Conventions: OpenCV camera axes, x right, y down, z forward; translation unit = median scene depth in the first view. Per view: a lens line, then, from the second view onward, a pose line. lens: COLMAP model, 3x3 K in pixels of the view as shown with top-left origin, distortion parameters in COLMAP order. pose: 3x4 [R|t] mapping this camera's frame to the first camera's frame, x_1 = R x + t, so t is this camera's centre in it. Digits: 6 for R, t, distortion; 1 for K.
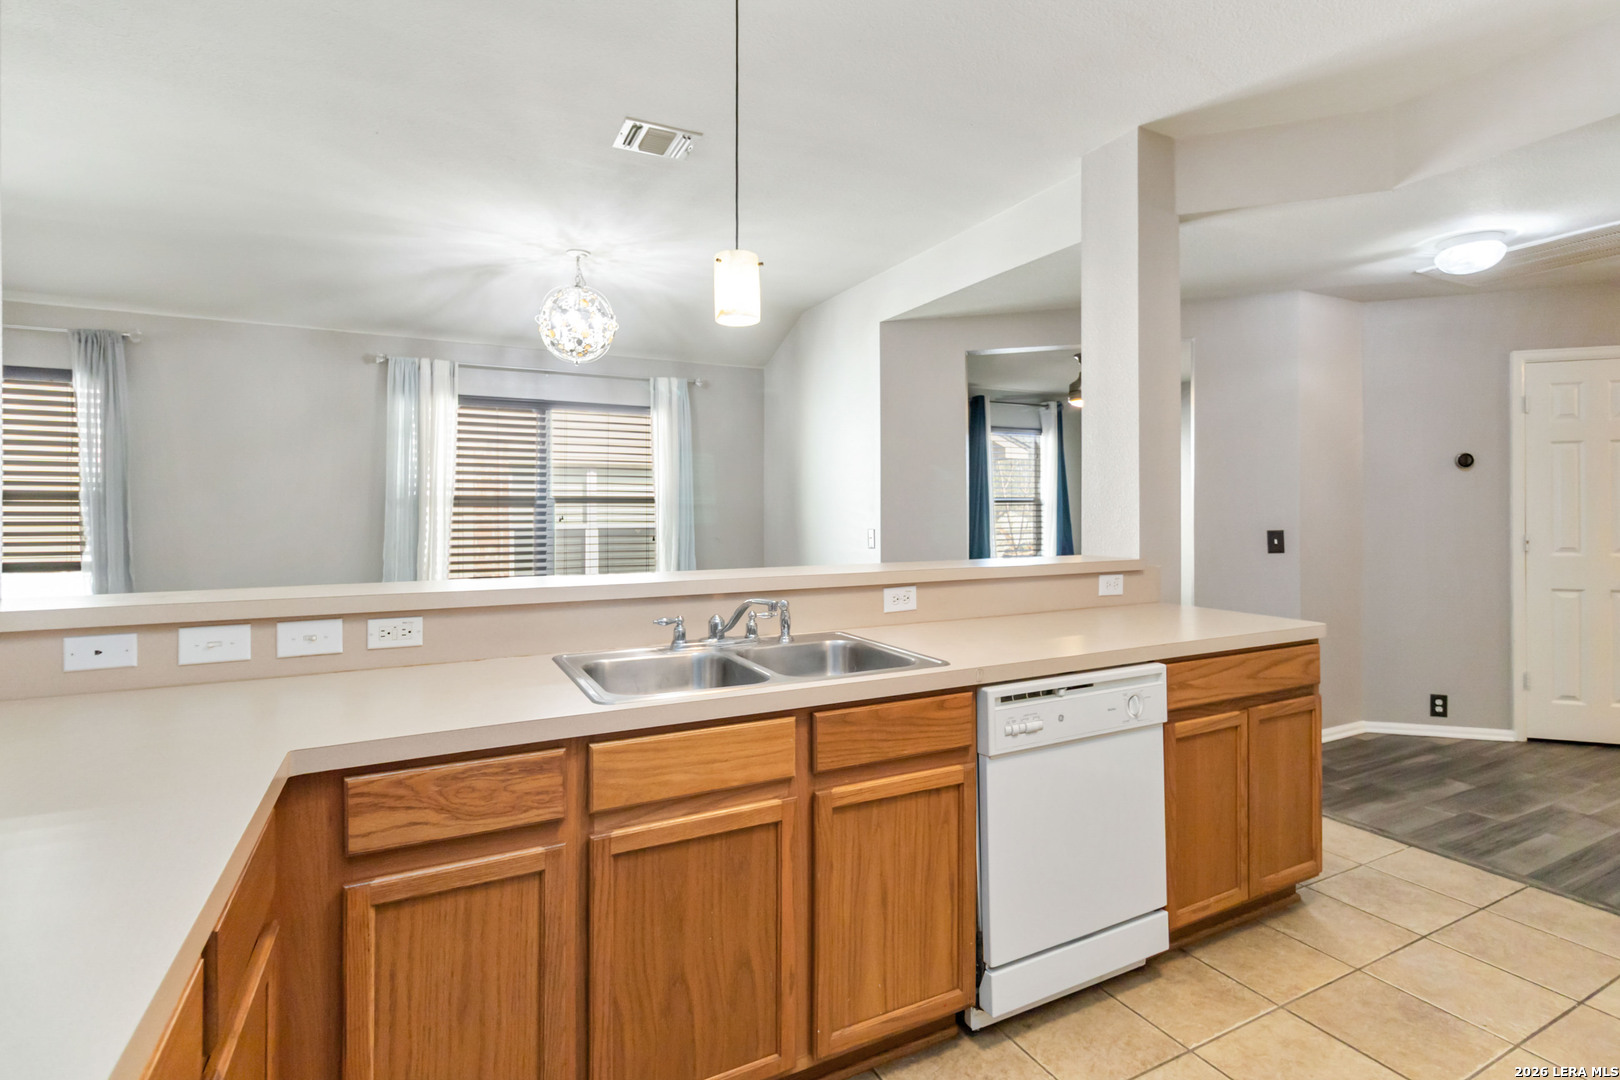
lens RADIAL K [[776.1, 0, 818.4], [0, 776.1, 505.7], [0, 0, 1]] dist [-0.001548, 0.003561]
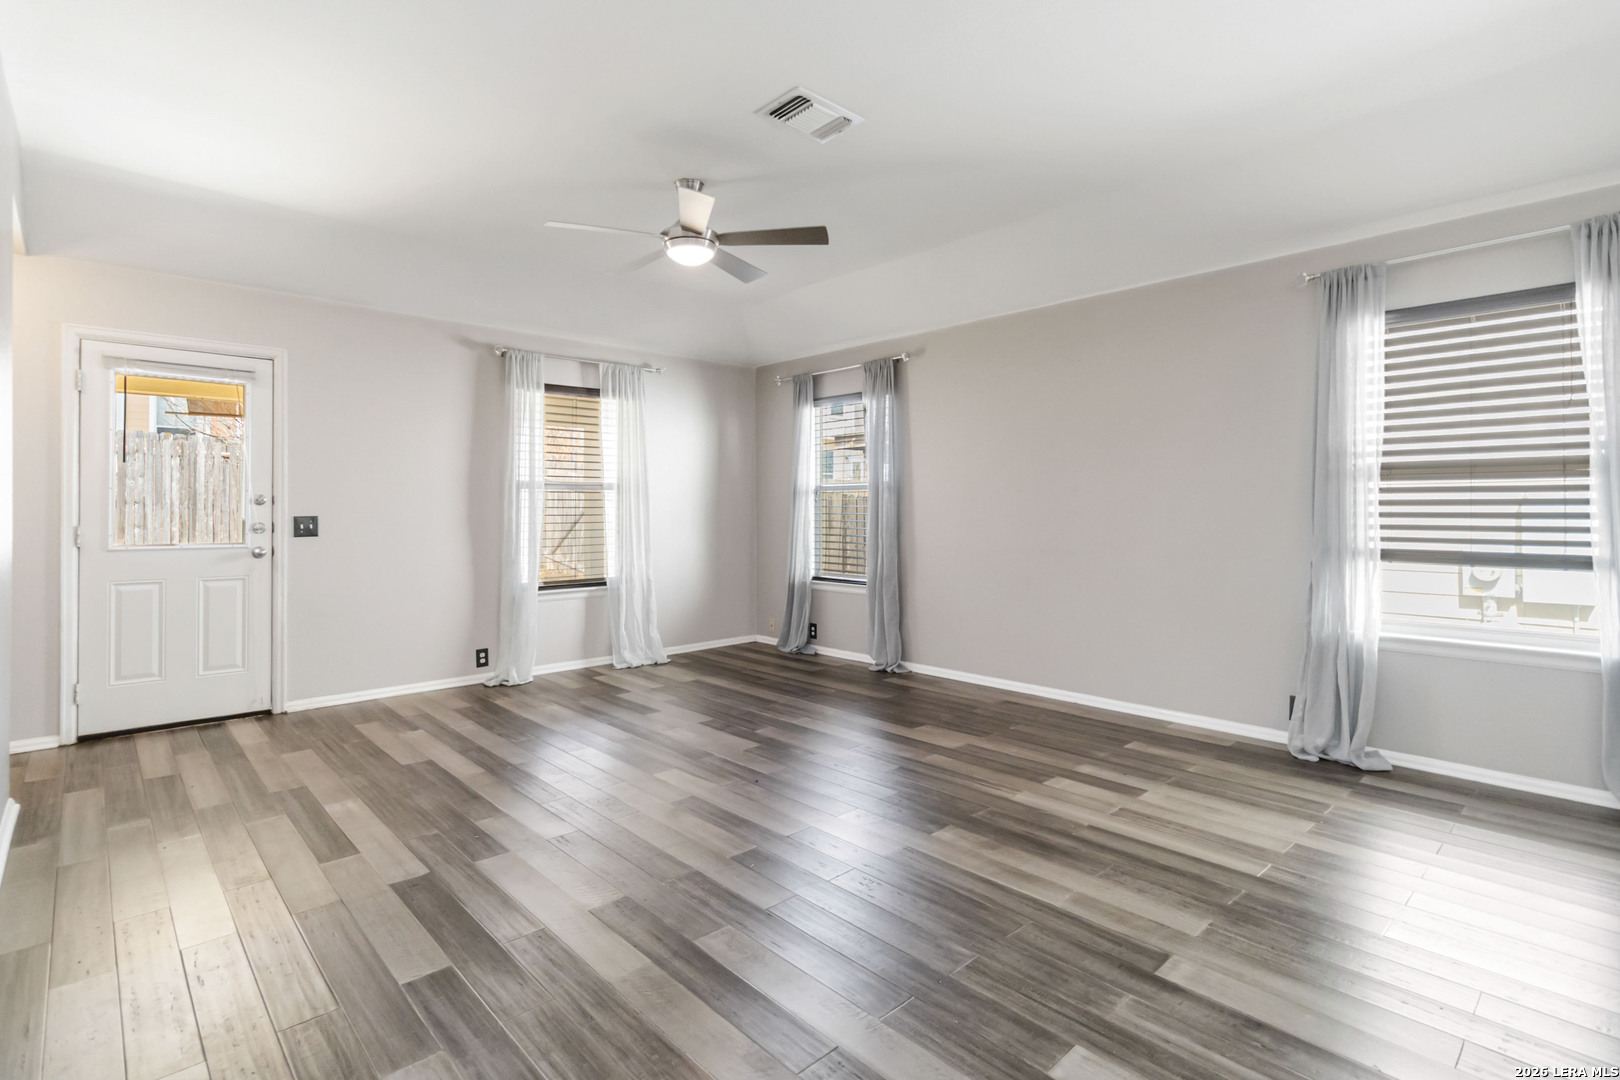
lens RADIAL K [[776.1, 0, 821.0], [0, 776.1, 509.8], [0, 0, 1]] dist [-0.001548, 0.003561]
pose [[0.274138, -0.001605, -0.961689, -0.498955], [0.002786, 0.999996, -0.000875, 0.030611], [0.961686, -0.002439, 0.274141, 0.160769]]
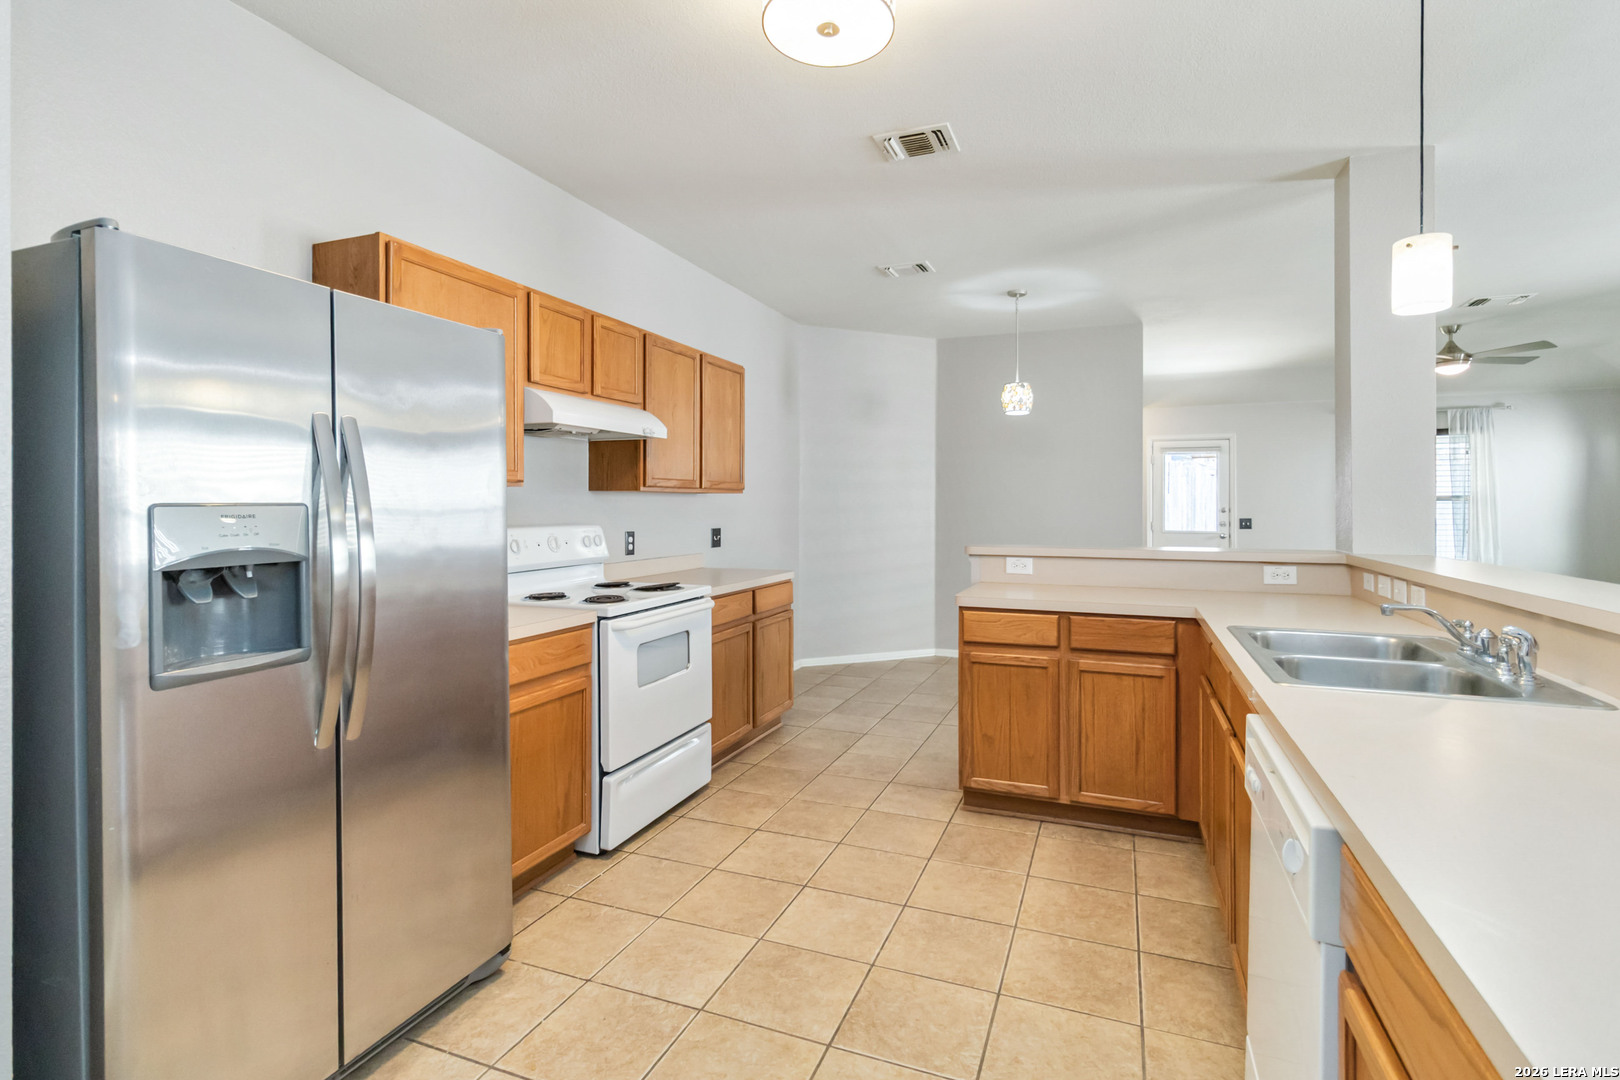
lens RADIAL K [[776.1, 0, 816.4], [0, 776.1, 509.4], [0, 0, 1]] dist [-0.001548, 0.003561]
pose [[-0.753249, 0.005622, -0.657711, 0.507377], [0.003977, 0.999984, 0.003994, -0.000351], [0.657723, 0.000393, -0.753260, 0.580269]]
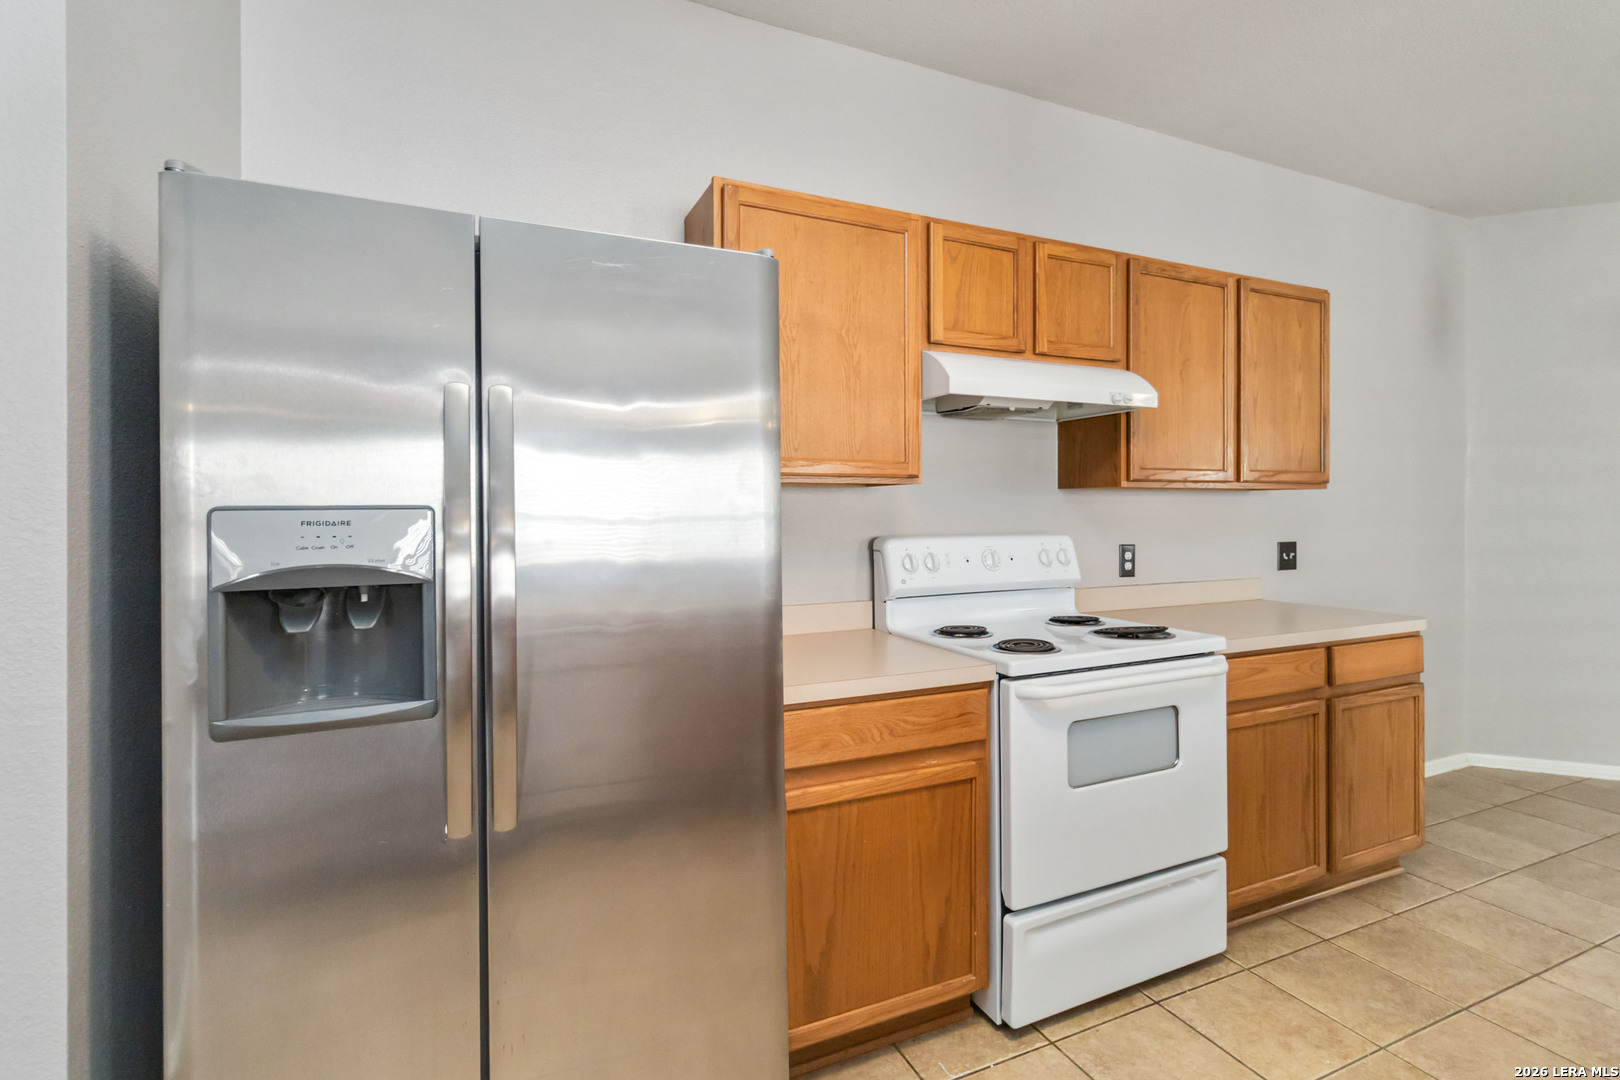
lens RADIAL K [[776.1, 0, 815.3], [0, 776.1, 510.8], [0, 0, 1]] dist [-0.001548, 0.003561]
pose [[-0.999007, 0.004561, 0.044318, 0.294290], [0.004478, 0.999988, -0.001972, 0.000077], [-0.044327, -0.001772, -0.999016, 0.407030]]
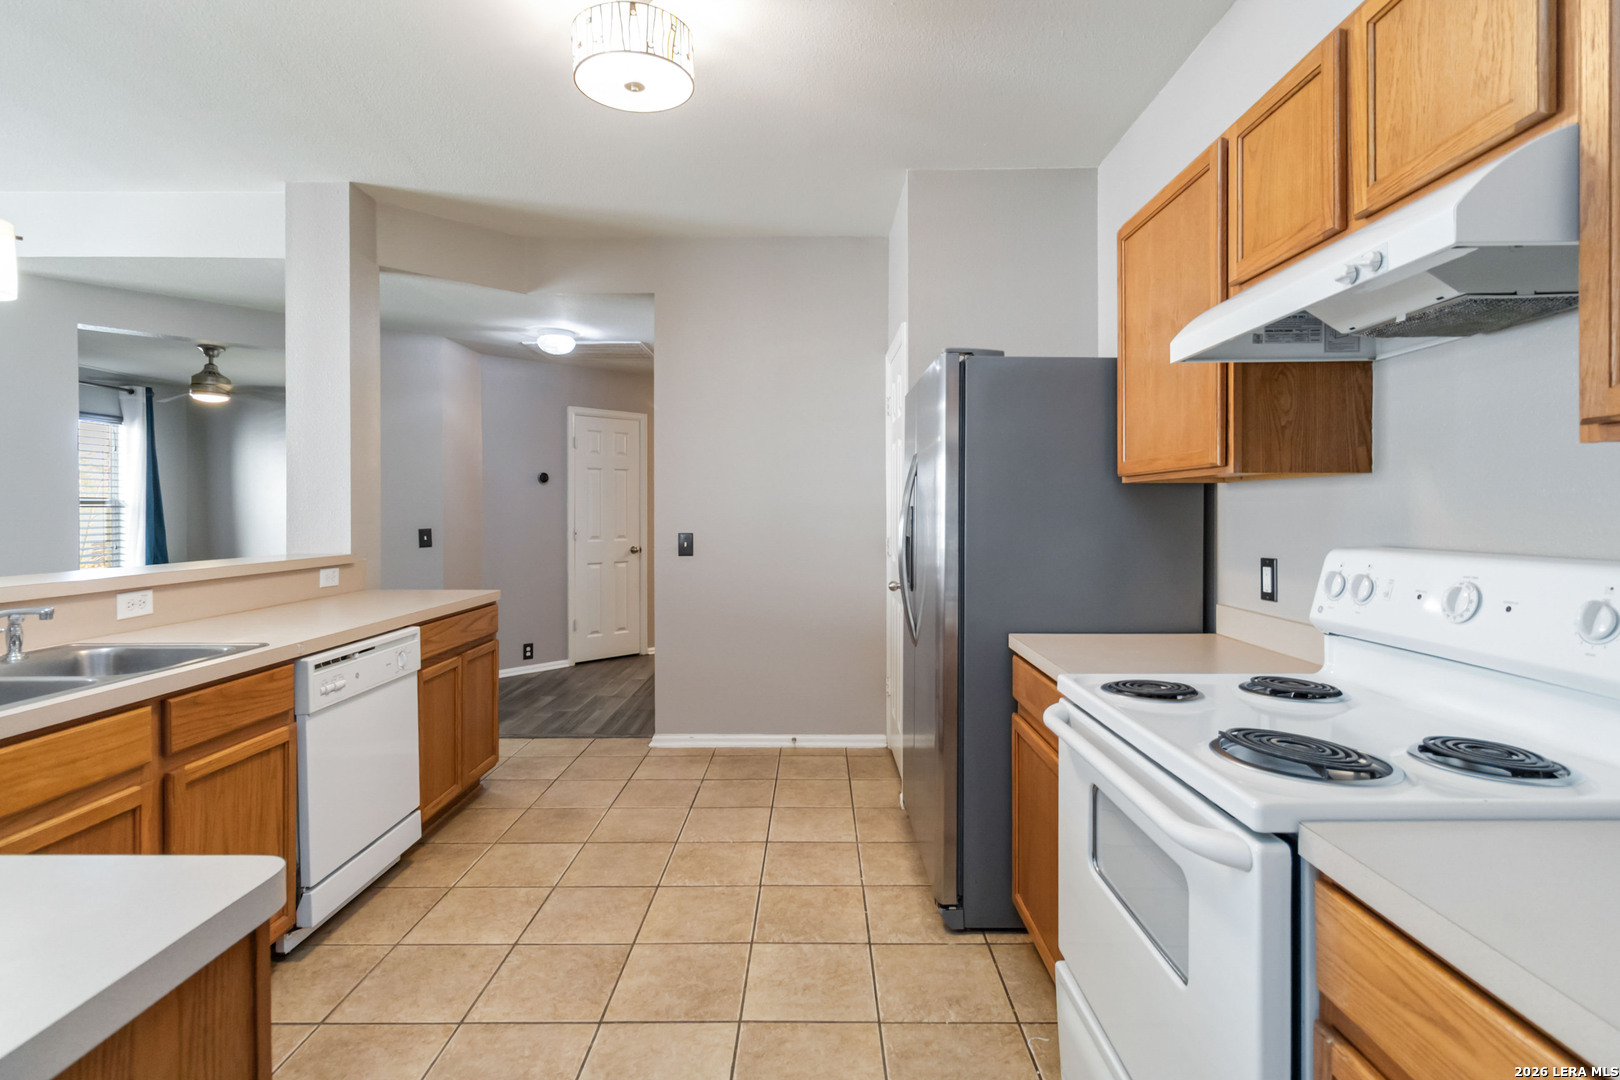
lens RADIAL K [[776.1, 0, 817.9], [0, 776.1, 512.8], [0, 0, 1]] dist [-0.001548, 0.003561]
pose [[0.460367, -0.001147, 0.887728, -0.211865], [-0.002721, 0.999993, 0.002704, 0.001417], [-0.887724, -0.003661, 0.460361, -0.113409]]
